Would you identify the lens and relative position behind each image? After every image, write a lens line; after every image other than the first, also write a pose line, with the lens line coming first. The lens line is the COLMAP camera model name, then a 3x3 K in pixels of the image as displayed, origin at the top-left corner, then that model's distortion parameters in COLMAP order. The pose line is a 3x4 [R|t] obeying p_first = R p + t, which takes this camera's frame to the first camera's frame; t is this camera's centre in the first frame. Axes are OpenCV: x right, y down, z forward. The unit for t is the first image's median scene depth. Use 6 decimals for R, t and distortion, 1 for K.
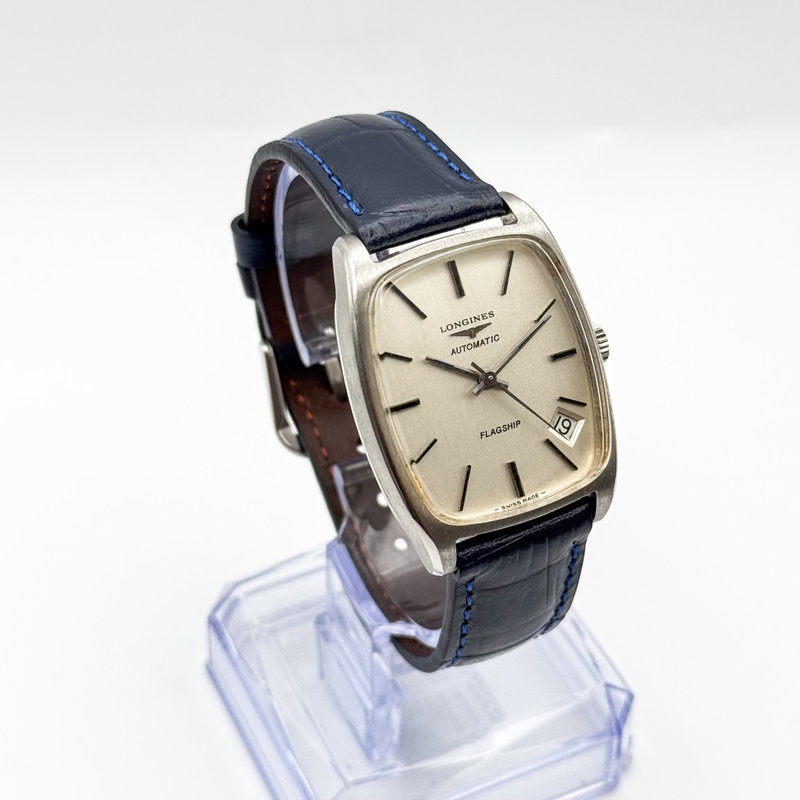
lens RADIAL K [[1849.8, 0, 400.0], [0, 1849.8, 400.0], [0, 0, 1]] dist [-0.014391, -0.038339]
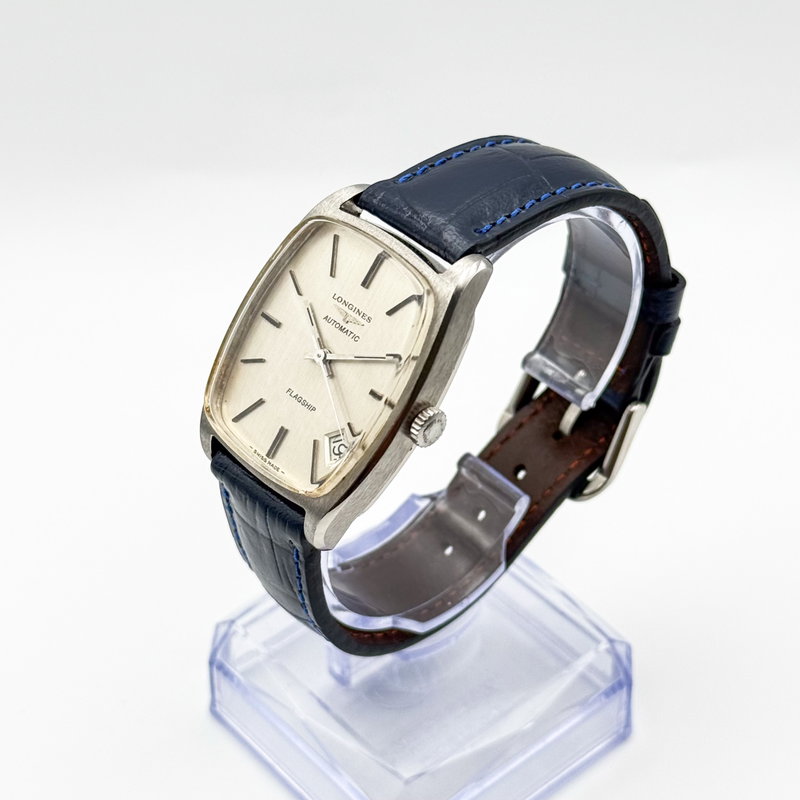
lens RADIAL K [[1886.1, 0, 400.0], [0, 1886.1, 400.0], [0, 0, 1]] dist [-0.025222, -0.133277]
pose [[0.268980, 0.612615, -0.743204, 0.857944], [-0.632520, 0.694276, 0.343364, -0.384623], [0.726339, 0.377734, 0.574238, 0.413906]]
